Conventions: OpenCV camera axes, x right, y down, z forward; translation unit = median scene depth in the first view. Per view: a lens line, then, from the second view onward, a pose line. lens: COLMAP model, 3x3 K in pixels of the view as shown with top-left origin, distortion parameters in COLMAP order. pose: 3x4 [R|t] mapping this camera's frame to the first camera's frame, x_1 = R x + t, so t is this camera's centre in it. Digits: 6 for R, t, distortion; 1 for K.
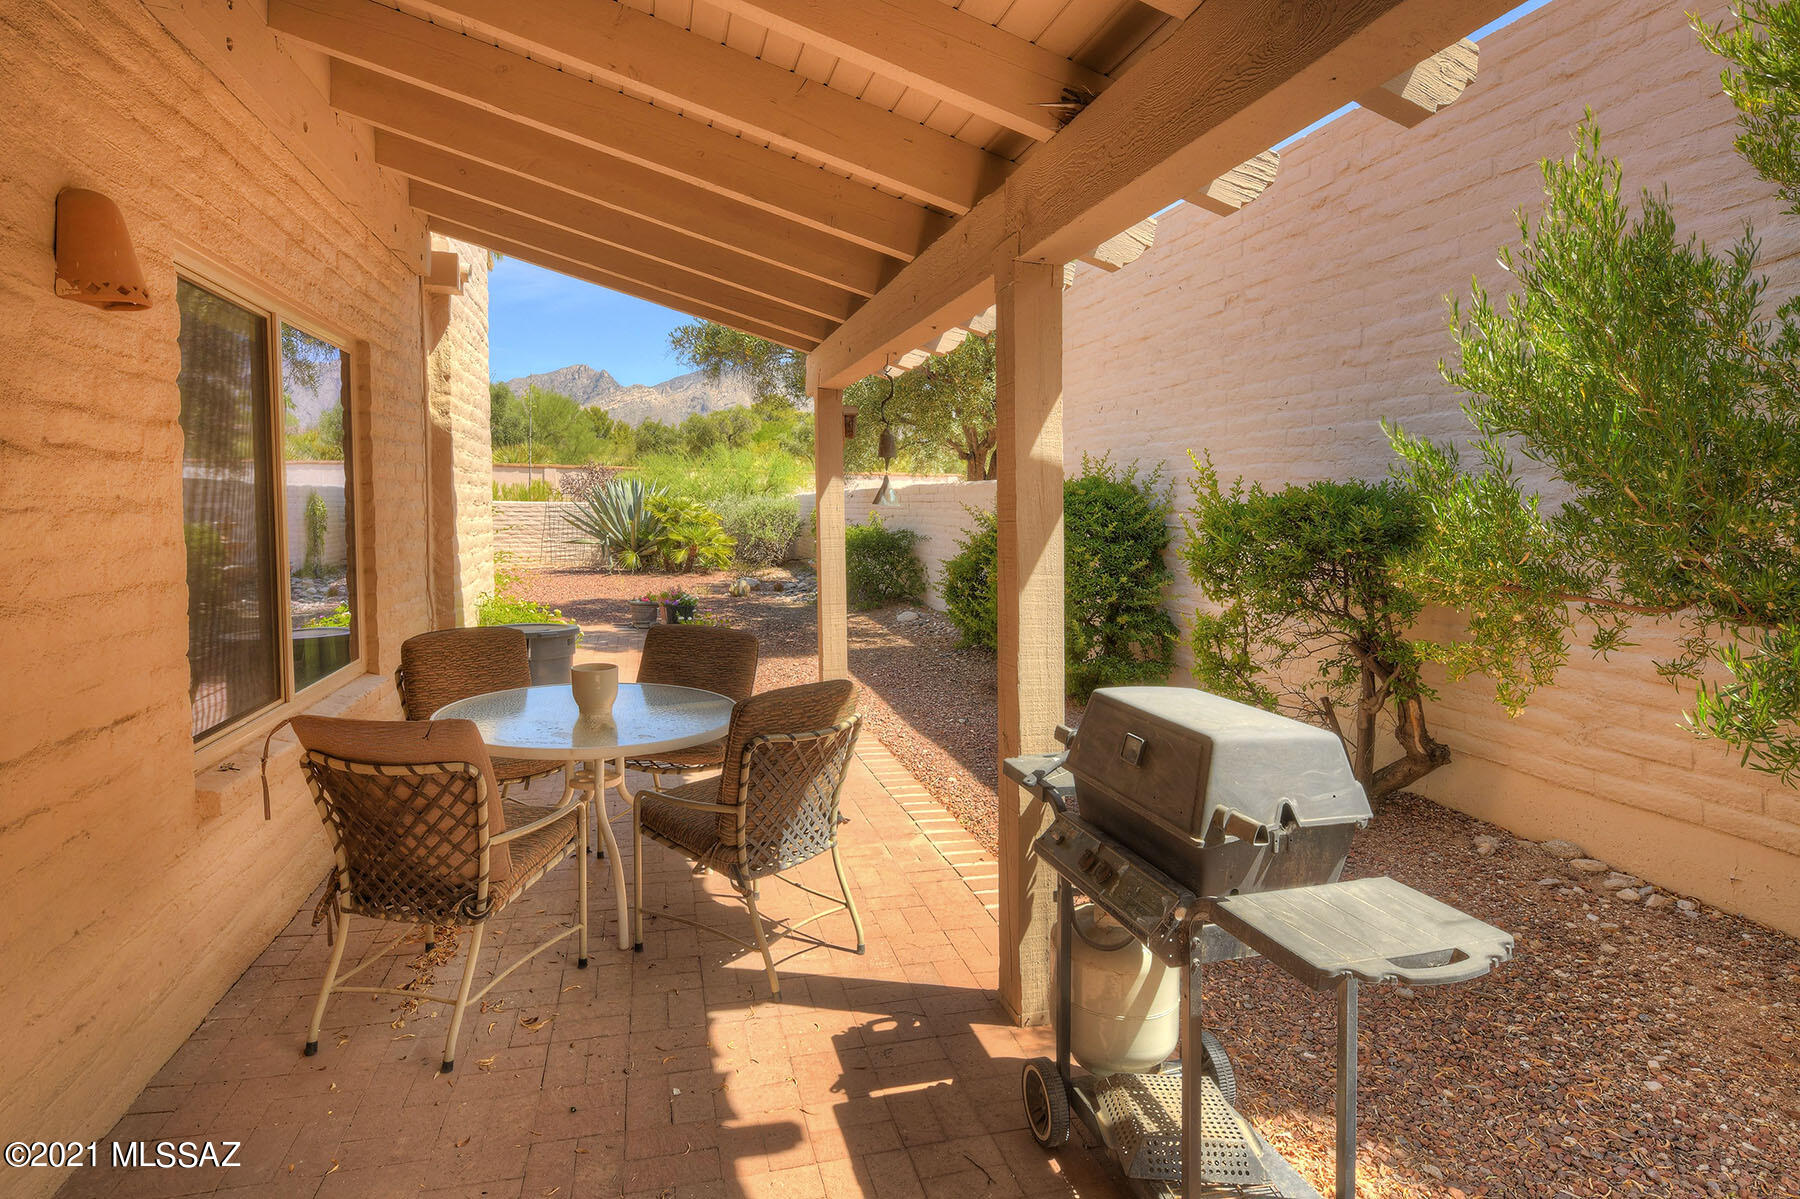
lens RADIAL K [[925.5, 0, 910.8], [0, 925.5, 485.9], [0, 0, 1]] dist [-0.001271, -0.007601]
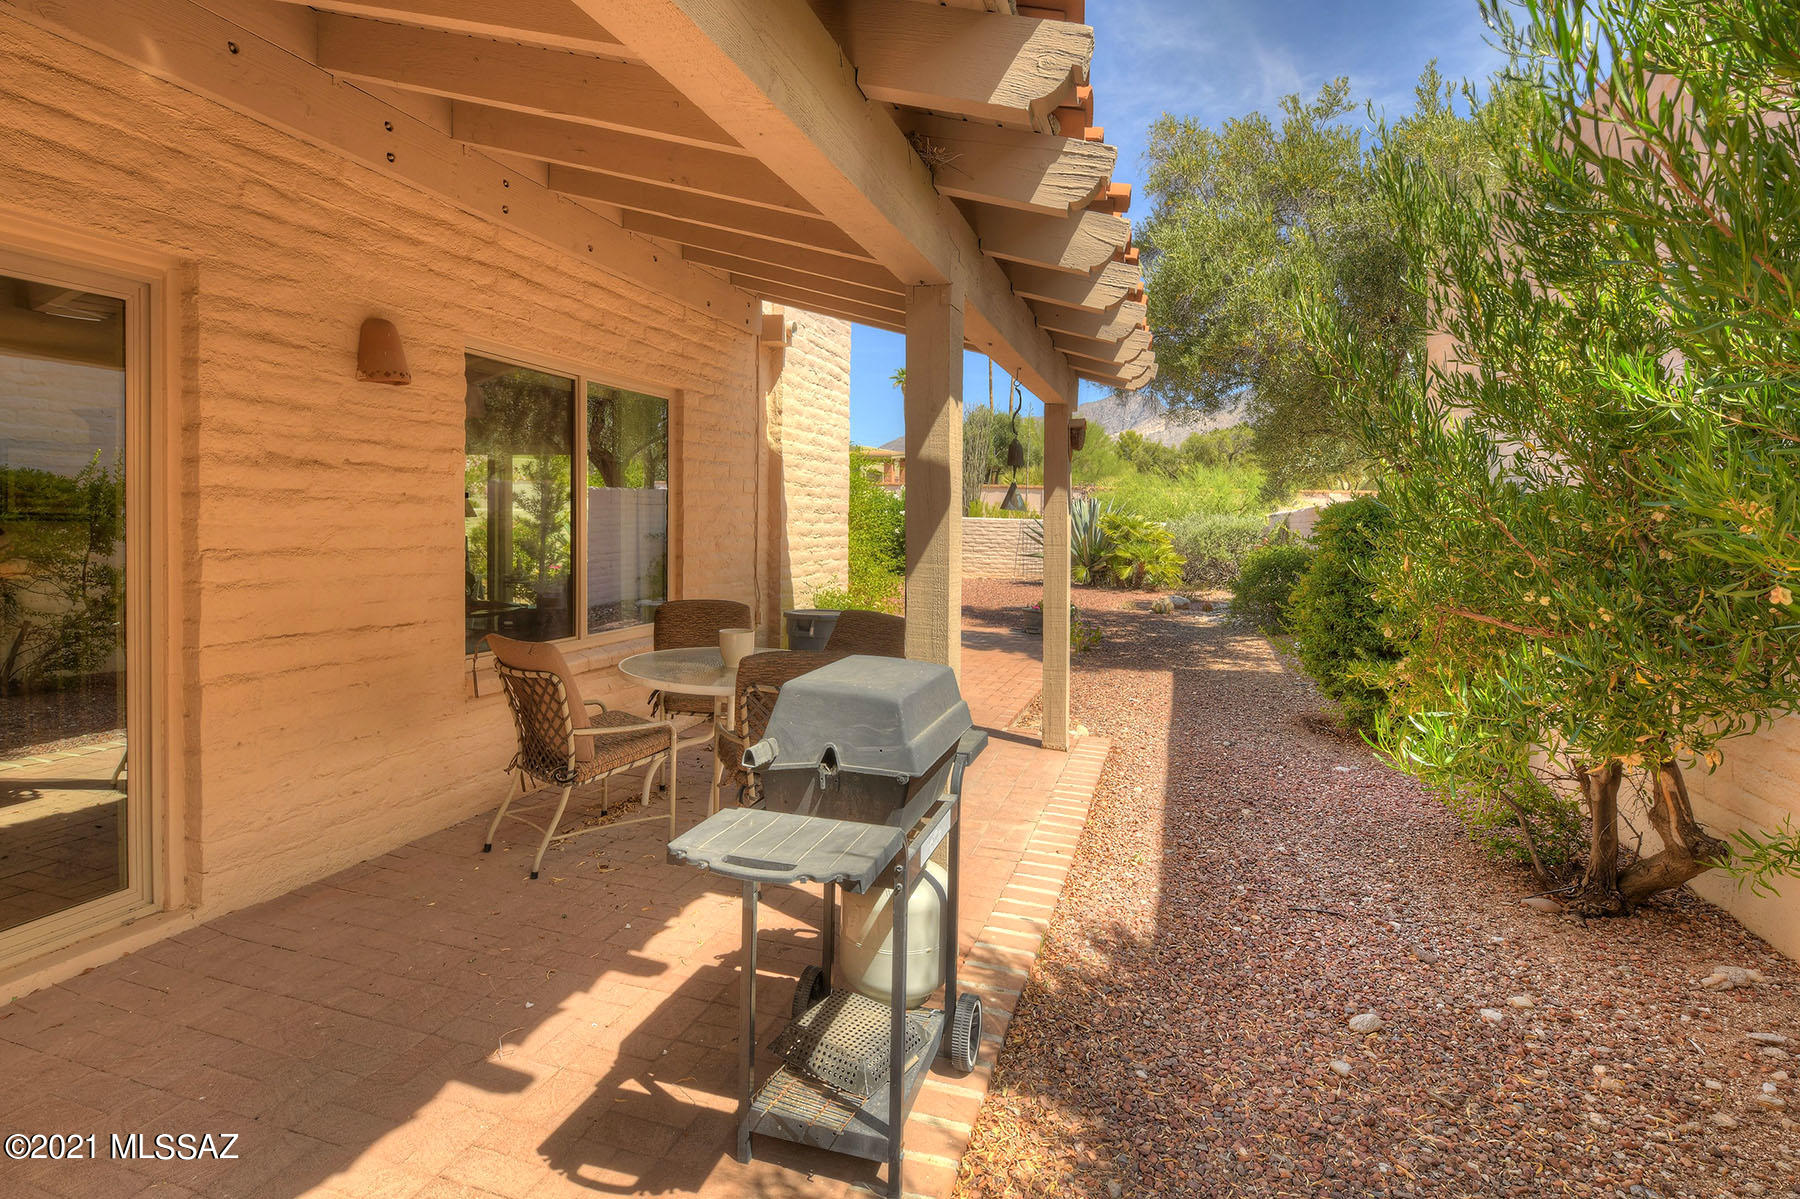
lens RADIAL K [[925.5, 0, 910.8], [0, 925.5, 485.9], [0, 0, 1]] dist [-0.001271, -0.007601]
pose [[0.842676, -0.009363, -0.538339, 0.563397], [-0.003305, 0.999740, -0.022562, 0.021764], [0.538410, 0.020792, 0.842426, 0.038218]]
